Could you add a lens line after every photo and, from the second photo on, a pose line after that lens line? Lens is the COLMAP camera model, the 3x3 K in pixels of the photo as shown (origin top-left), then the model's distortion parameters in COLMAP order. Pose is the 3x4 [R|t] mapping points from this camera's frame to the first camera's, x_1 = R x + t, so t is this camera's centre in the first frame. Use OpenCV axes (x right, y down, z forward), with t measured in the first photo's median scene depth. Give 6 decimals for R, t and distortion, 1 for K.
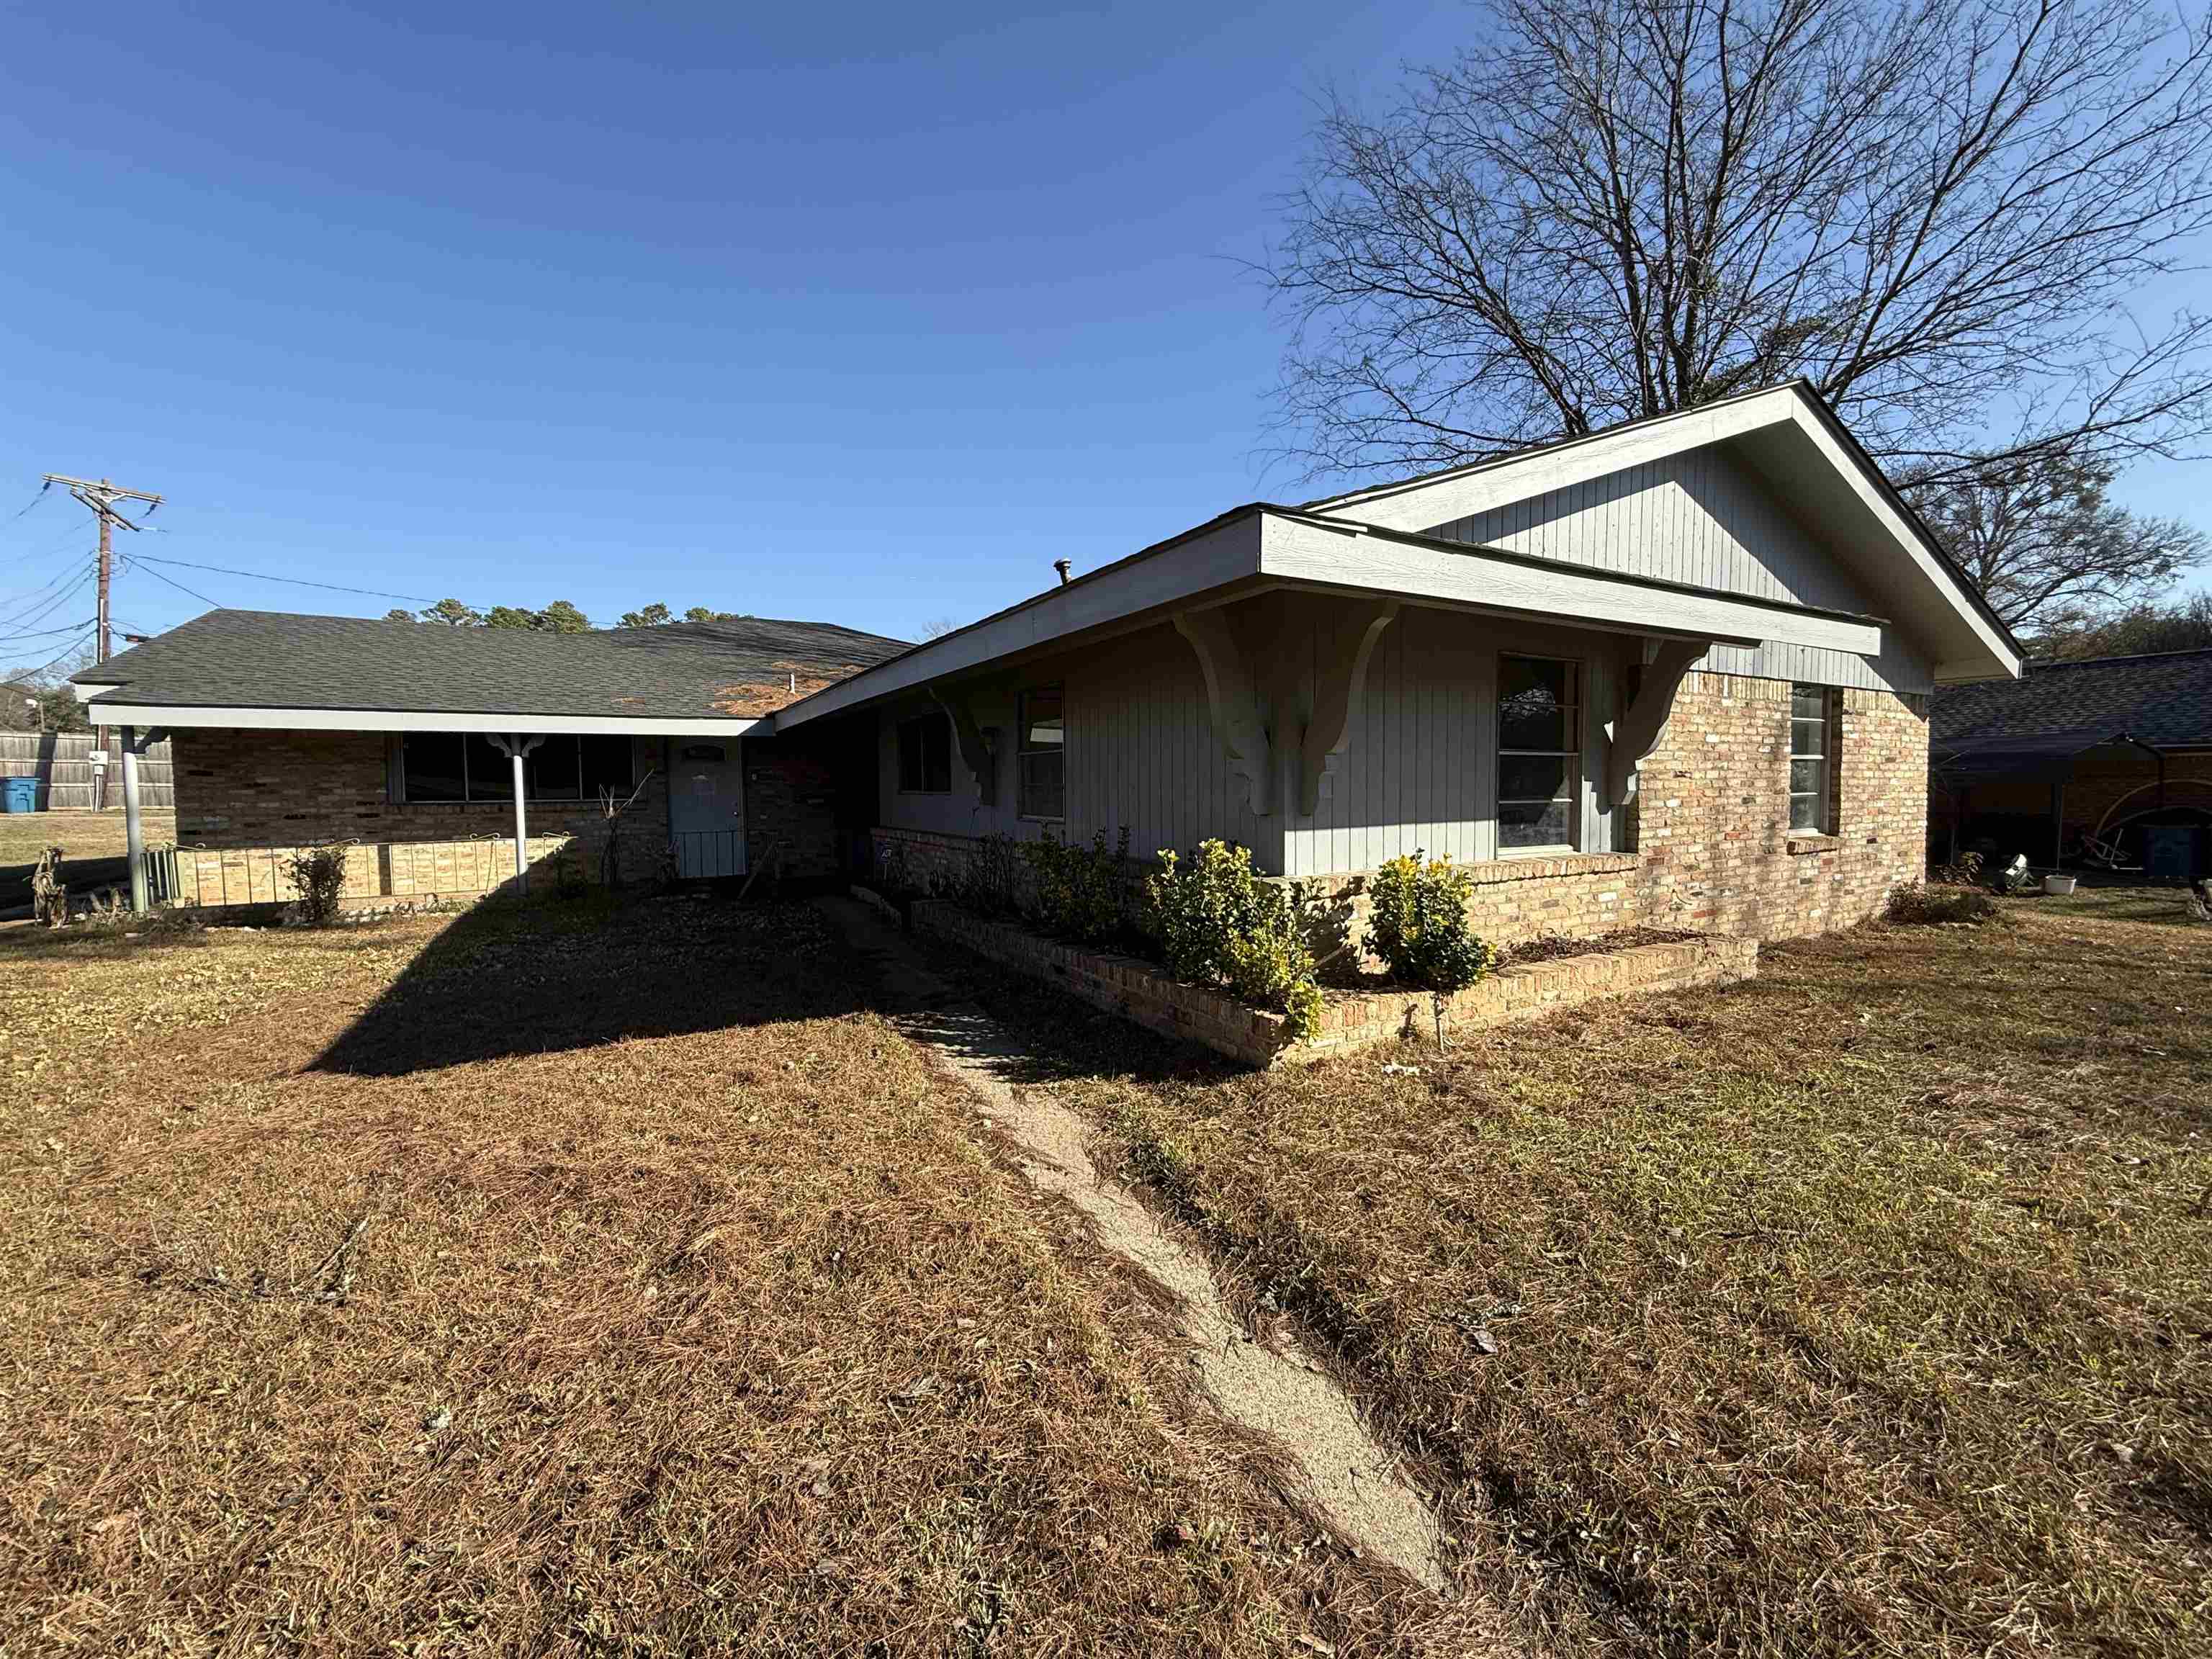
lens RADIAL K [[877.7, 0, 1092.9], [0, 877.7, 832.9], [0, 0, 1]] dist [-0.002876, 0.000390]
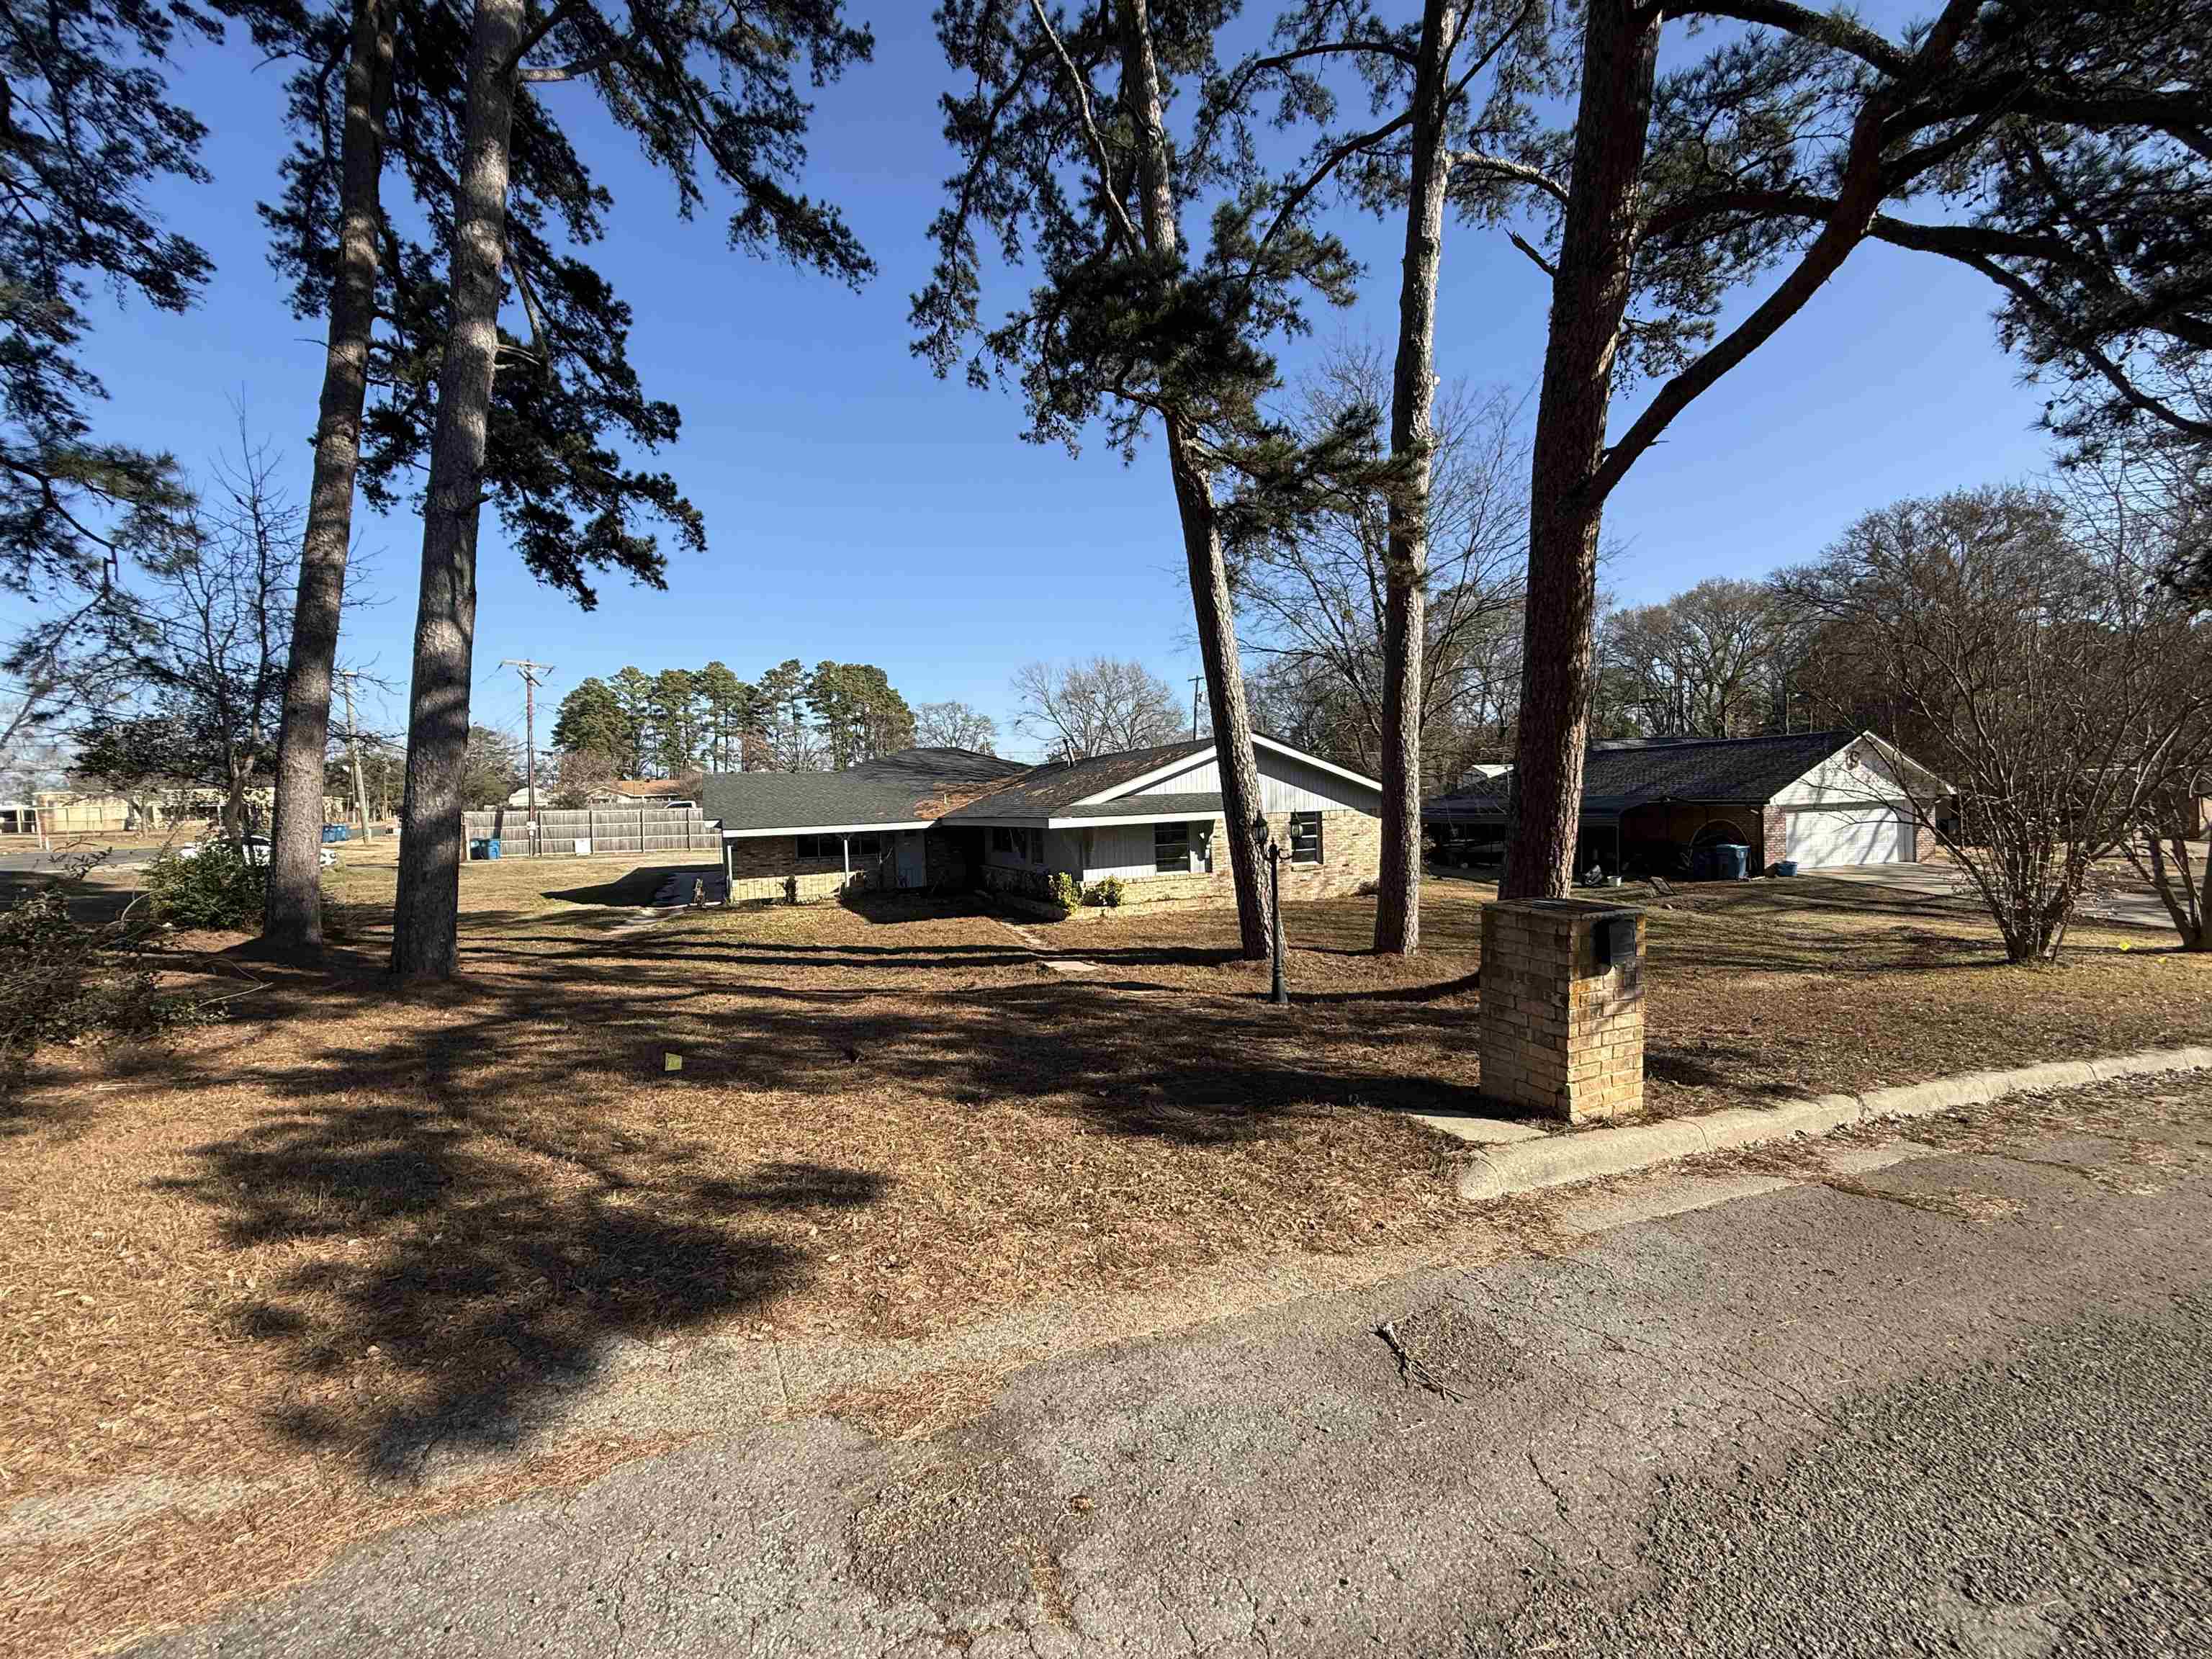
lens RADIAL K [[877.7, 0, 1097.4], [0, 877.7, 835.4], [0, 0, 1]] dist [-0.002876, 0.000390]
pose [[0.993716, -0.022625, -0.109622, 0.361611], [0.021165, 0.999671, -0.014469, -0.050478], [0.109913, 0.012058, 0.993868, -1.485069]]
